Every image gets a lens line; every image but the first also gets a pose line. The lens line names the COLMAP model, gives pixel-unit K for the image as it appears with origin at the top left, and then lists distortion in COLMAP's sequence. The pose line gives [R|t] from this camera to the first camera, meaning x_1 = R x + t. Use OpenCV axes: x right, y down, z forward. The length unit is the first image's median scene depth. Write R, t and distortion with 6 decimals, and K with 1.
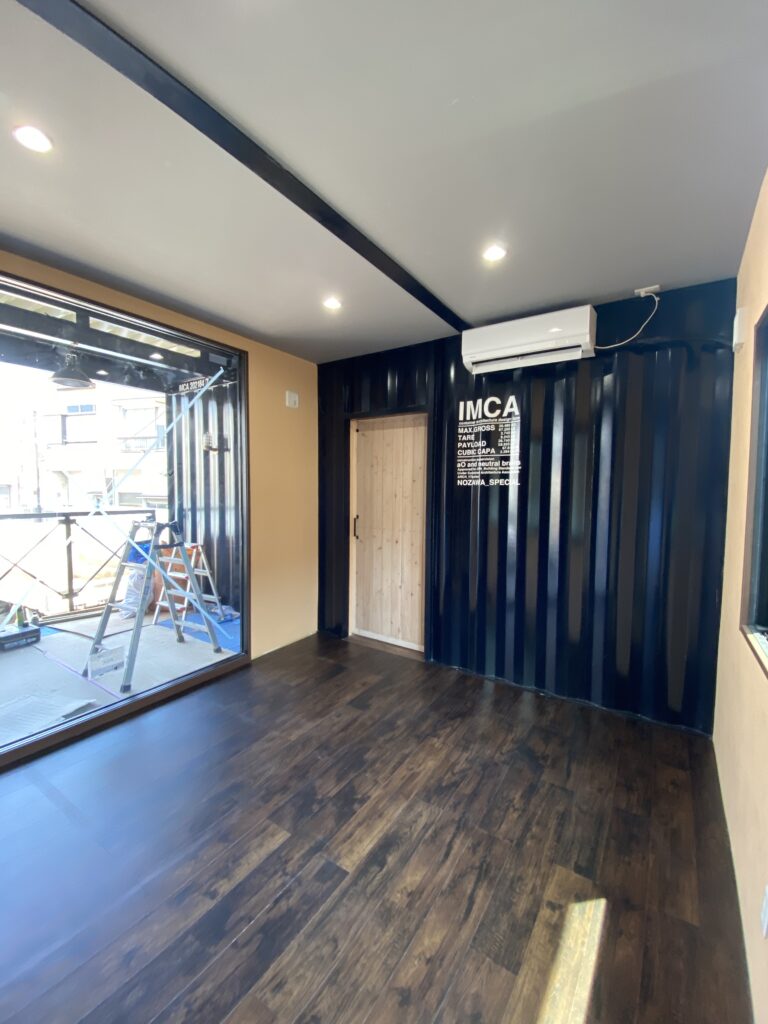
lens RADIAL K [[412.3, 0, 381.3], [0, 412.3, 511.6], [0, 0, 1]] dist [0.012194, -0.001389]
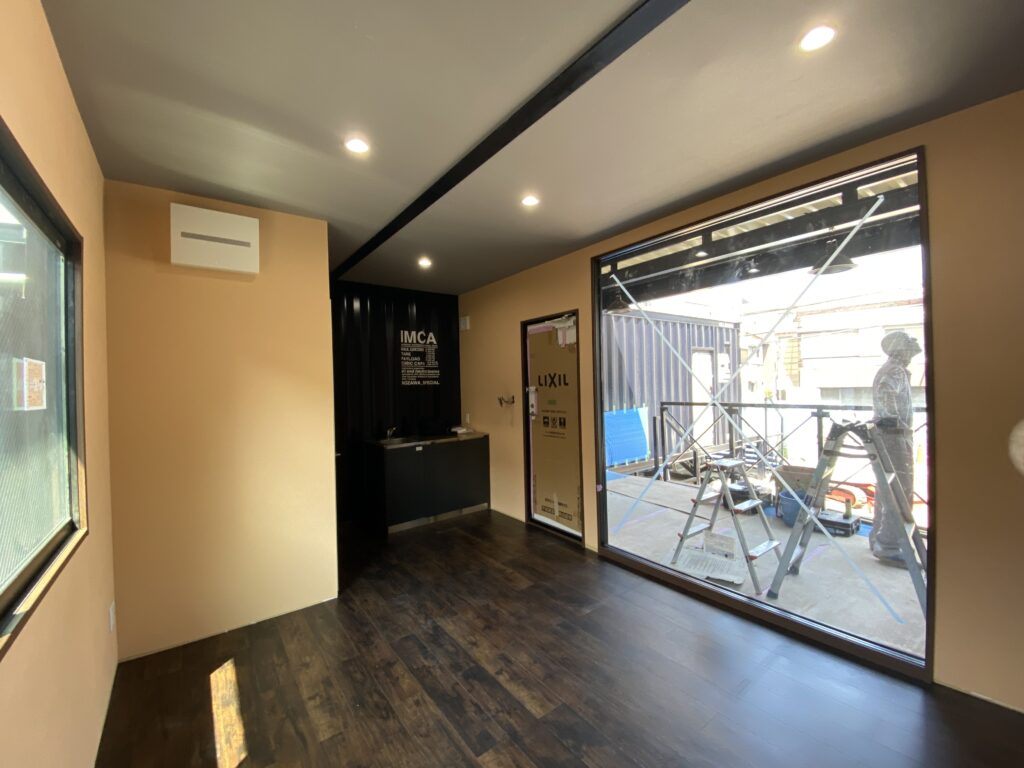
lens RADIAL K [[412.3, 0, 507.2], [0, 412.3, 378.1], [0, 0, 1]] dist [0.012194, -0.001389]
pose [[-0.296728, -0.013568, -0.954866, 0.862200], [-0.033362, 0.999436, -0.003834, -0.072096], [0.954379, 0.030719, -0.297014, 1.286736]]
